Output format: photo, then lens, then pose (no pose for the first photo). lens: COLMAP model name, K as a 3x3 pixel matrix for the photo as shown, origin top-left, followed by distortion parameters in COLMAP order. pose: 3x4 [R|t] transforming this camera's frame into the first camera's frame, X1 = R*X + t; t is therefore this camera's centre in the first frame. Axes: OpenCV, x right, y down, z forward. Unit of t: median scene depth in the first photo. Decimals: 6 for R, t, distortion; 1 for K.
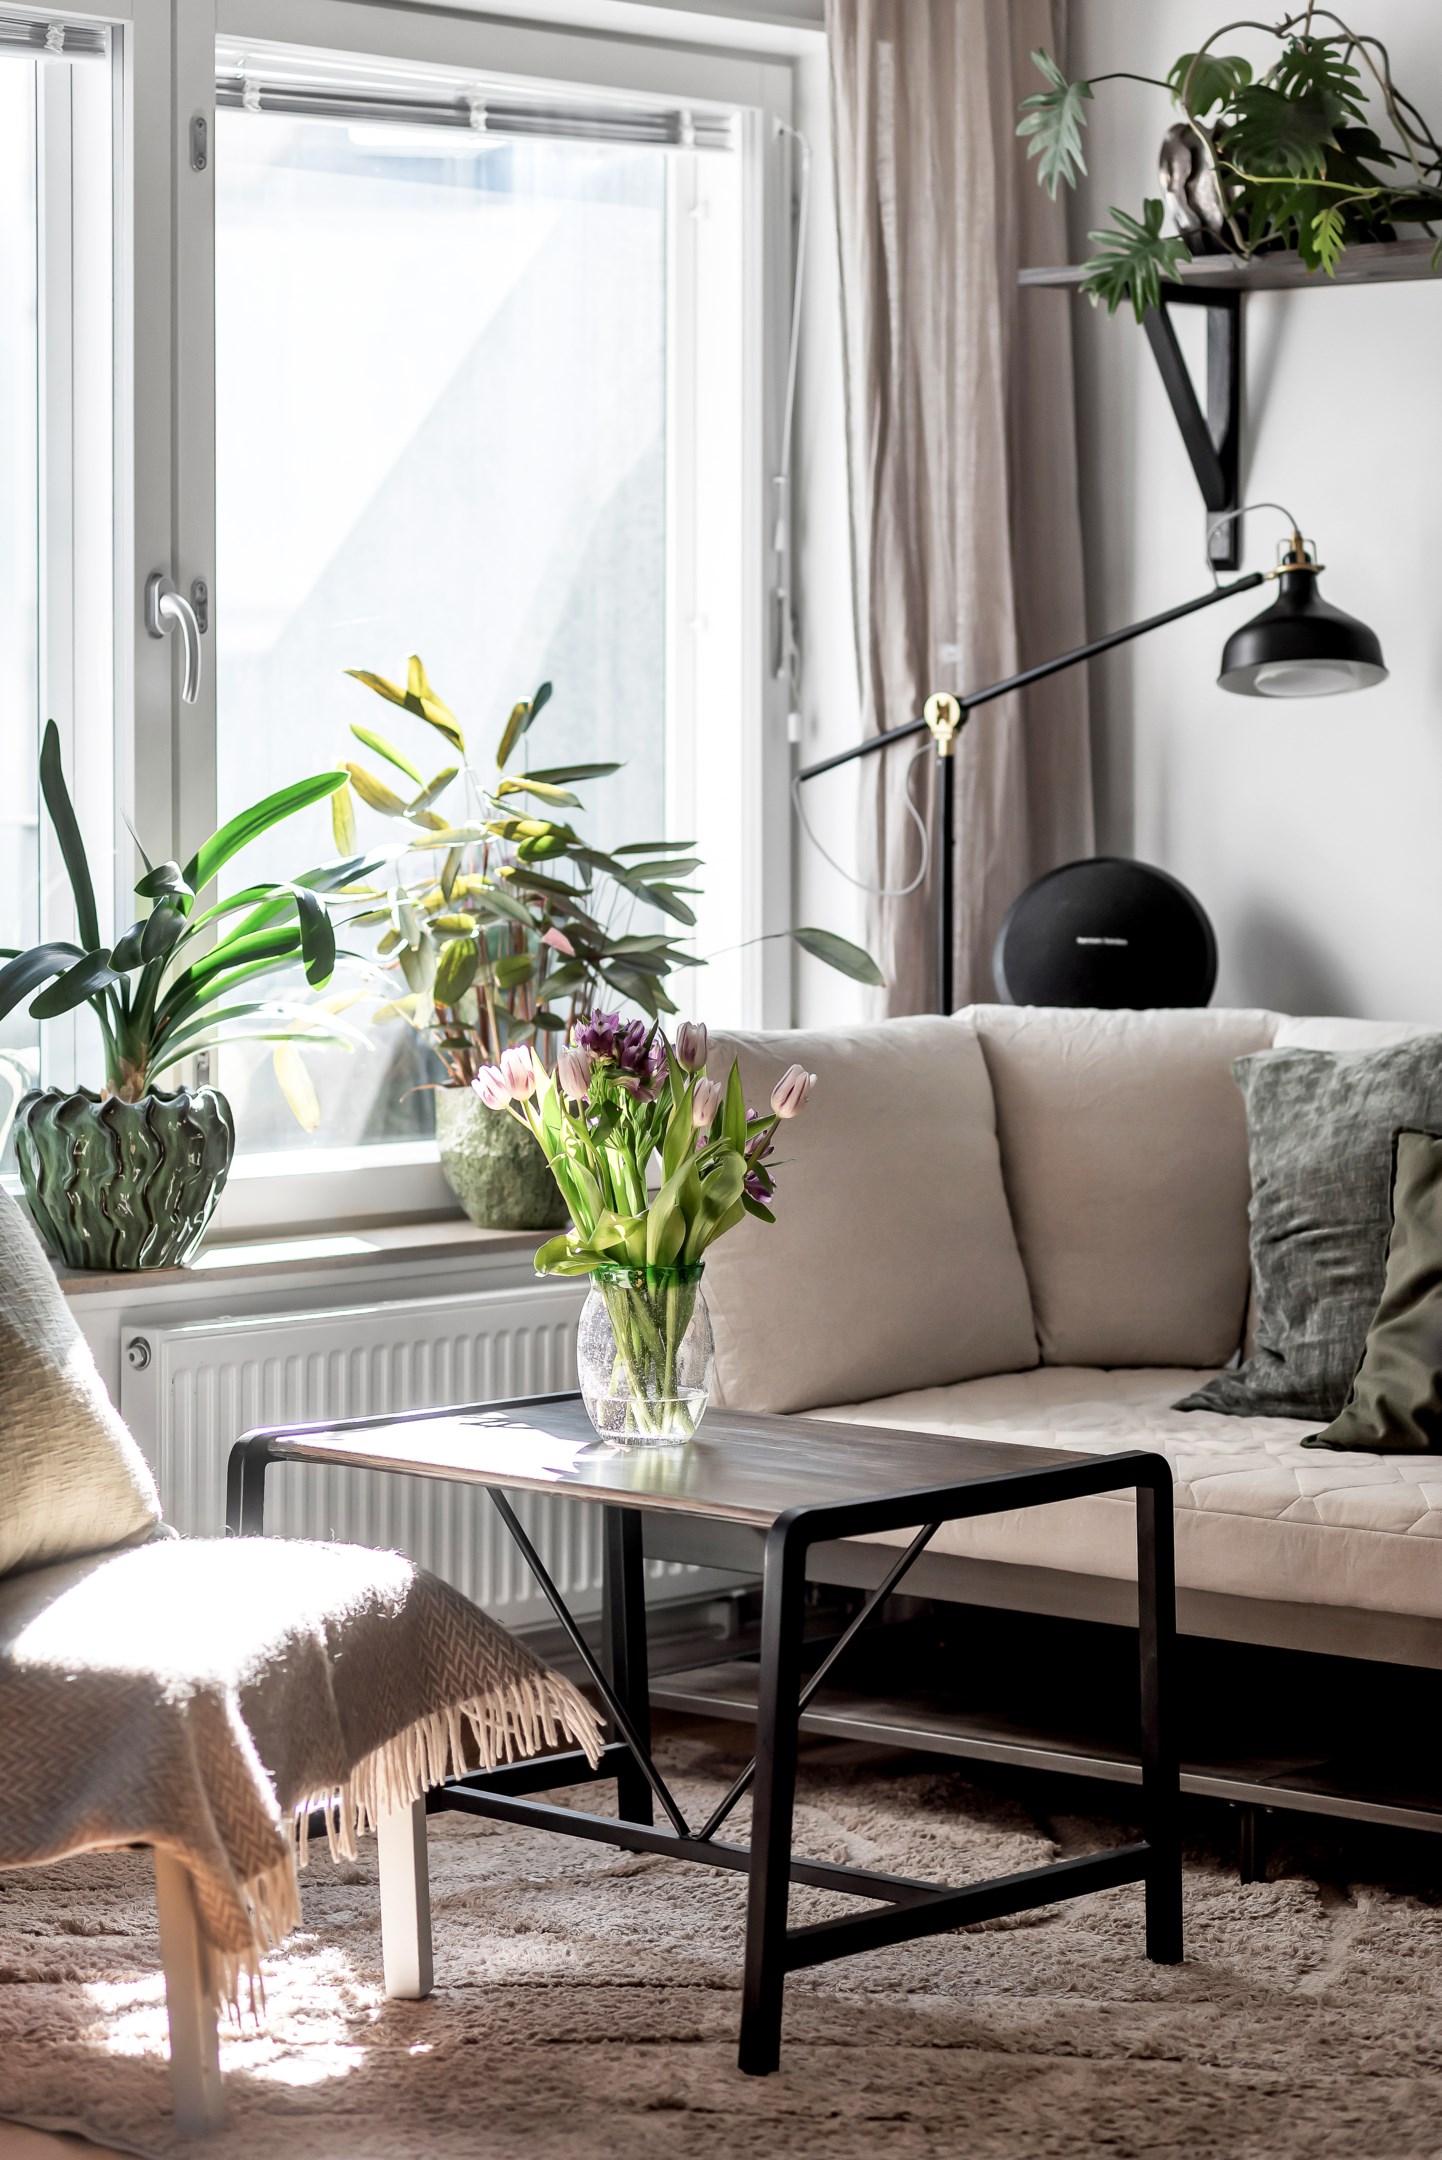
lens RADIAL K [[5266.0, 0, 720.3], [0, 5266.0, 1074.3], [0, 0, 1]] dist [-0.125975, 0.000000]
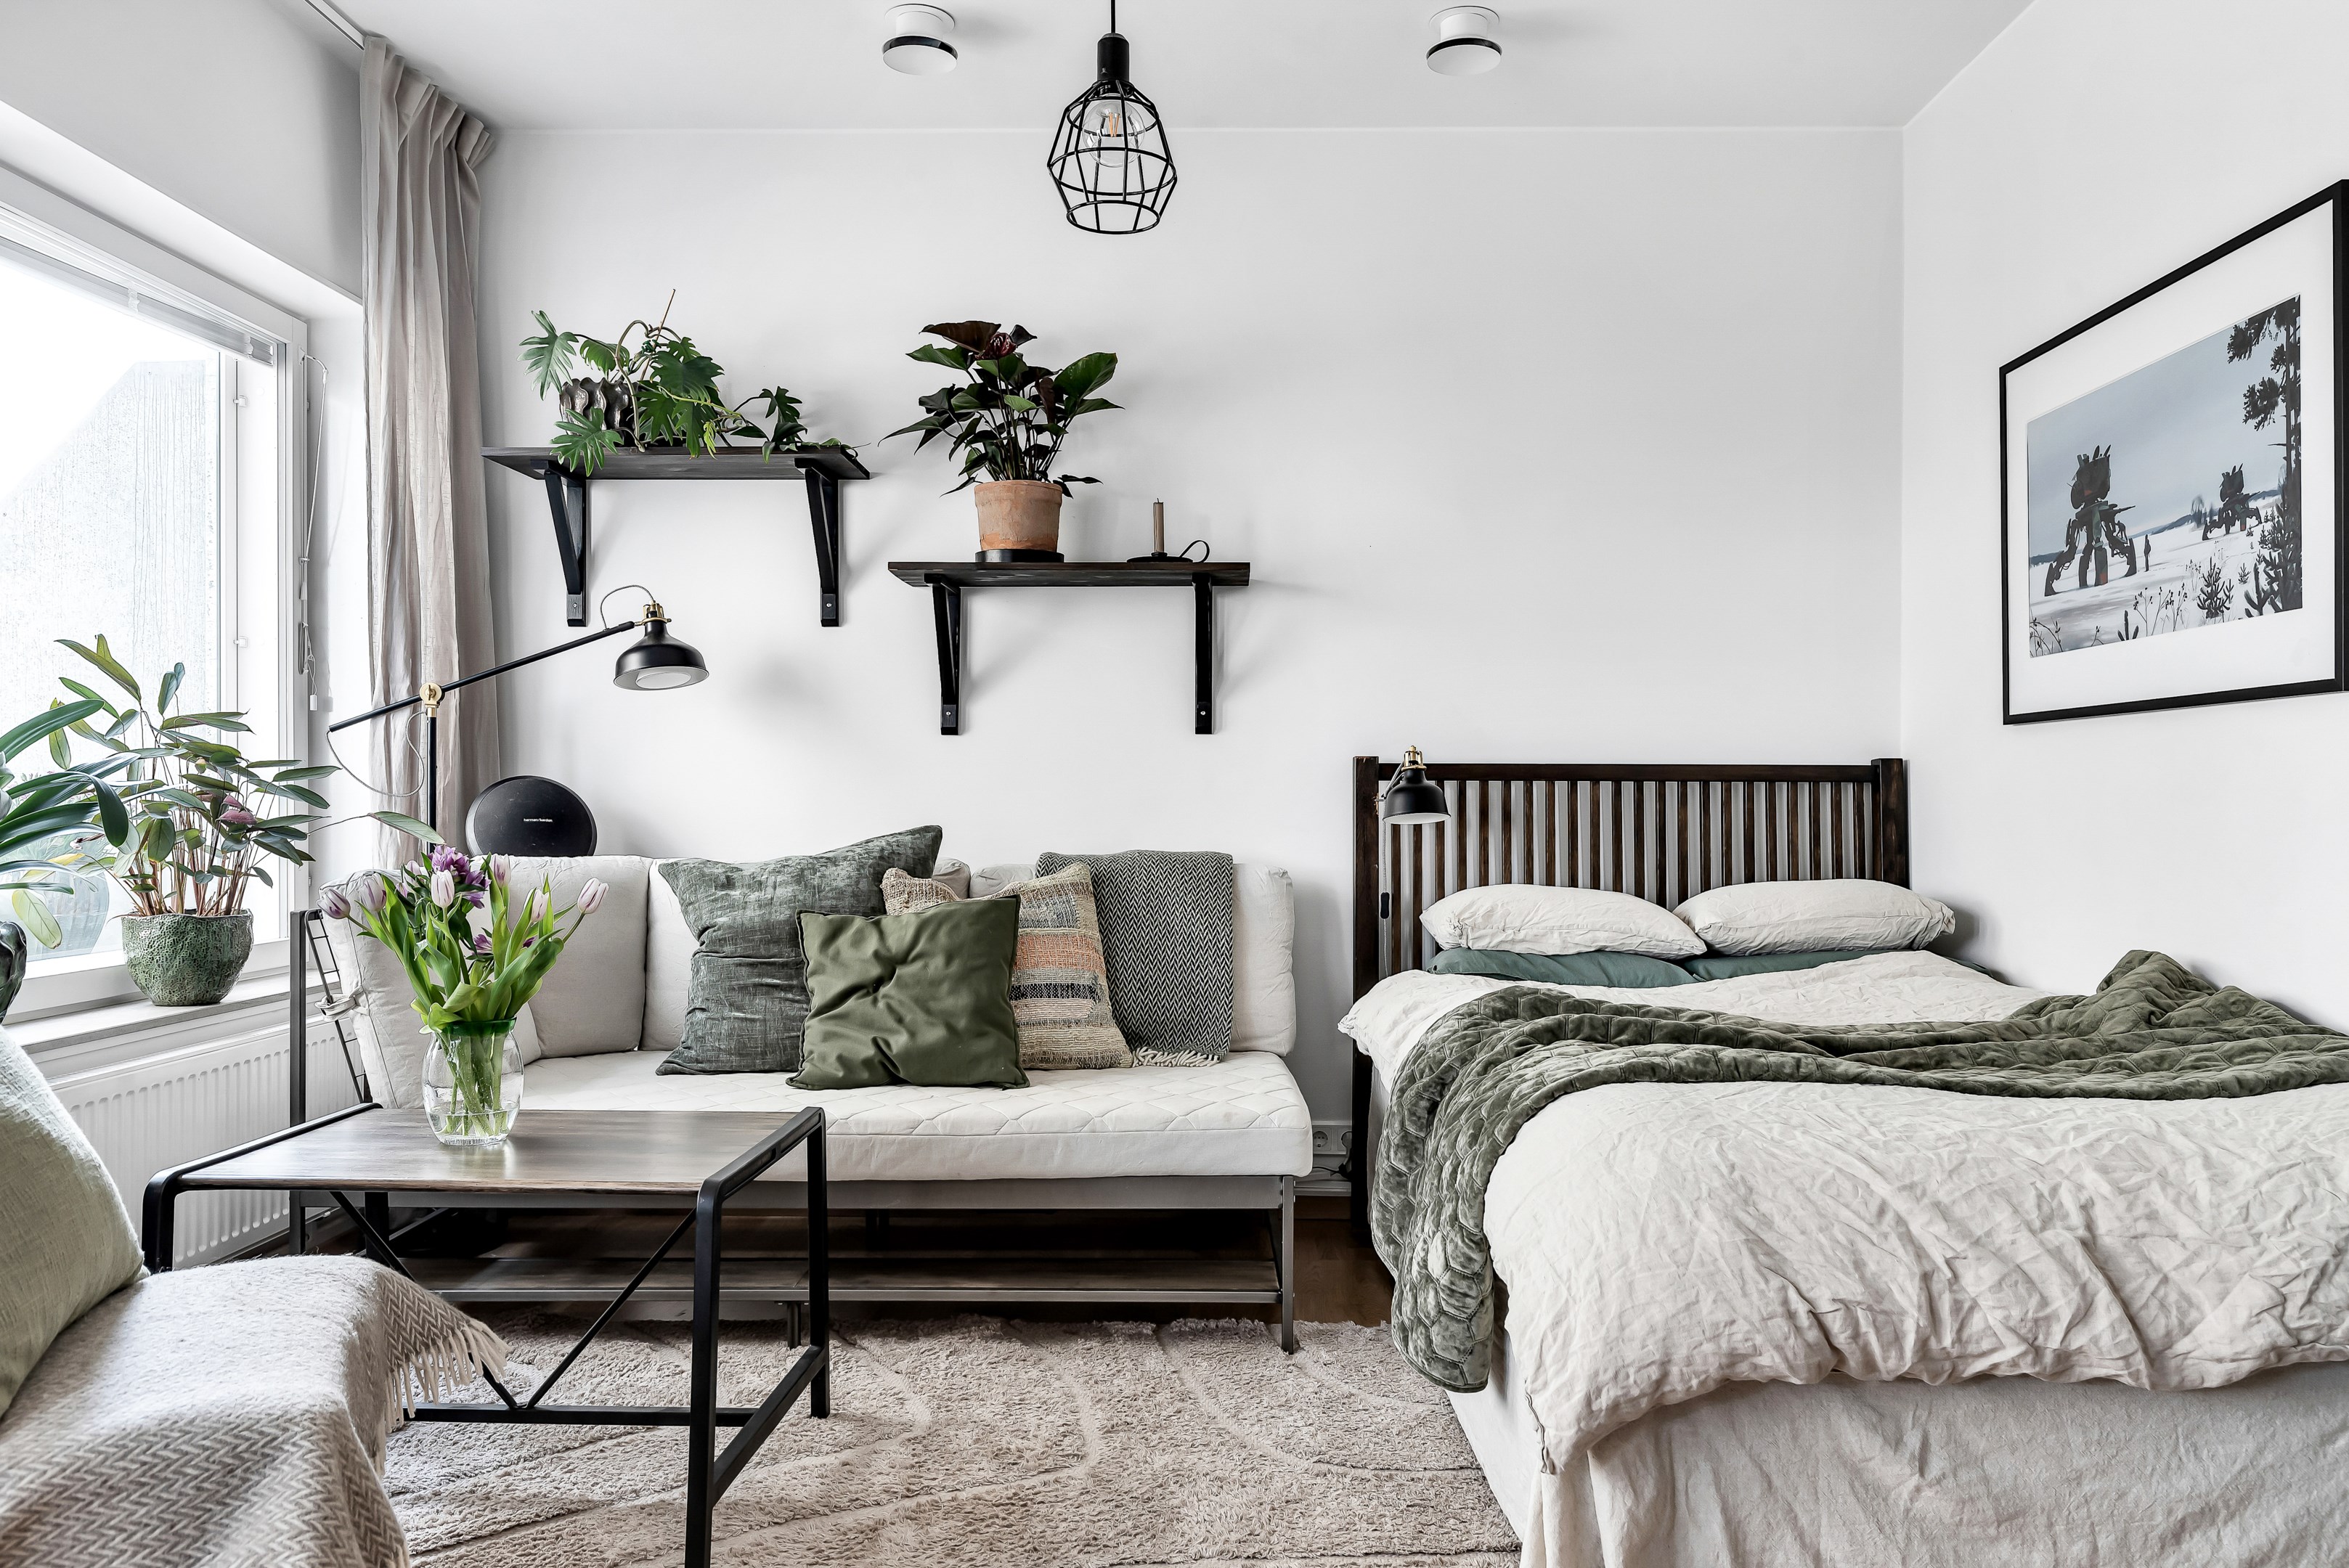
lens RADIAL K [[1664.0, 0, 1183.0], [0, 1664.0, 807.9], [0, 0, 1]] dist [-0.004361, -0.003340]
pose [[0.746843, -0.003844, 0.664990, -0.146424], [0.043022, 0.998168, -0.042548, 0.004573], [-0.663608, 0.060386, 0.745640, 0.434702]]
